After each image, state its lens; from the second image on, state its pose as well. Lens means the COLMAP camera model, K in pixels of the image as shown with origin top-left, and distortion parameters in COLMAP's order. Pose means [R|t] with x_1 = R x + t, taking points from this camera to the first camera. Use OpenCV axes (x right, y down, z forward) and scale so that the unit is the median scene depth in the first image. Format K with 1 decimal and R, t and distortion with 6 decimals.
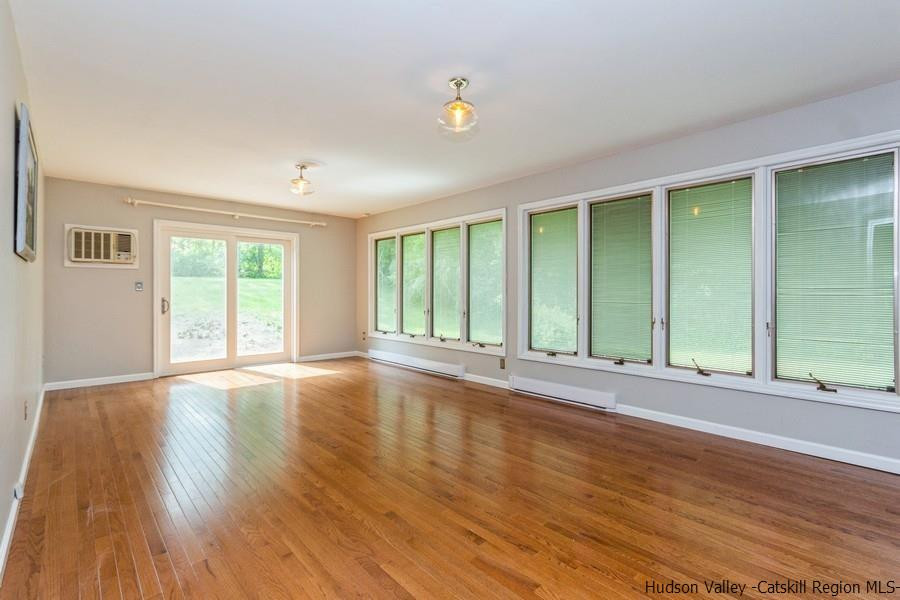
lens RADIAL K [[414.6, 0, 458.4], [0, 414.6, 296.1], [0, 0, 1]] dist [-0.000659, 0.000075]
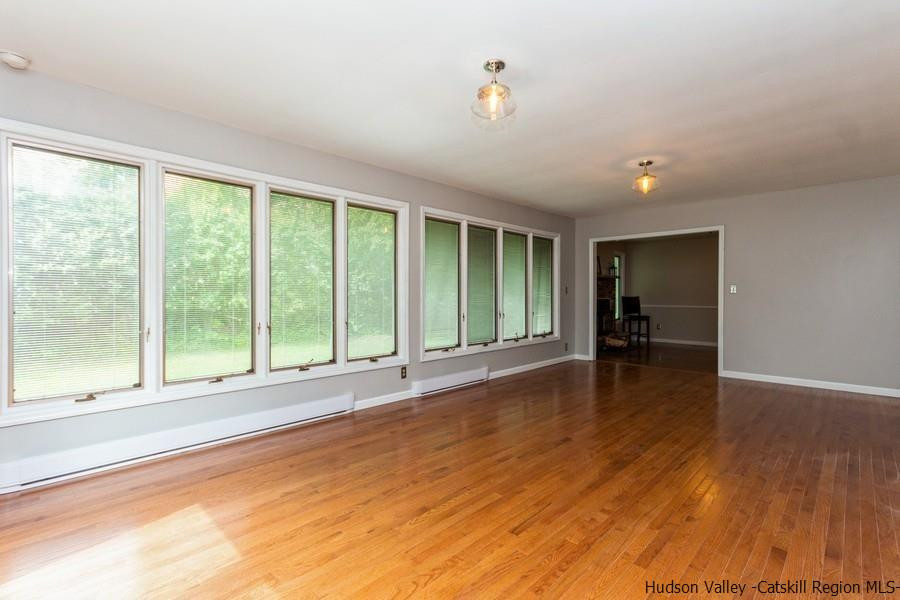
lens RADIAL K [[414.6, 0, 449.5], [0, 414.6, 301.1], [0, 0, 1]] dist [-0.000659, 0.000075]
pose [[-0.061121, 0.001099, 0.998130, -0.720041], [0.012636, 0.999920, -0.000327, 0.008790], [-0.998050, 0.012592, -0.061130, 0.865109]]
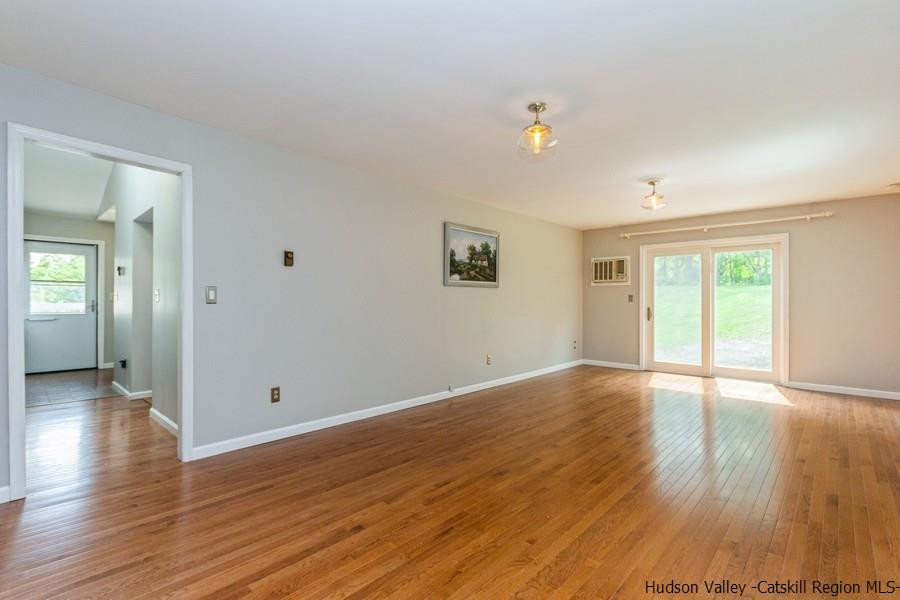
lens RADIAL K [[414.6, 0, 452.1], [0, 414.6, 302.1], [0, 0, 1]] dist [-0.000659, 0.000075]
pose [[0.076867, -0.000686, -0.997041, 0.506310], [-0.011187, 0.999936, -0.001550, -0.003221], [0.996979, 0.011273, 0.076854, 0.335925]]
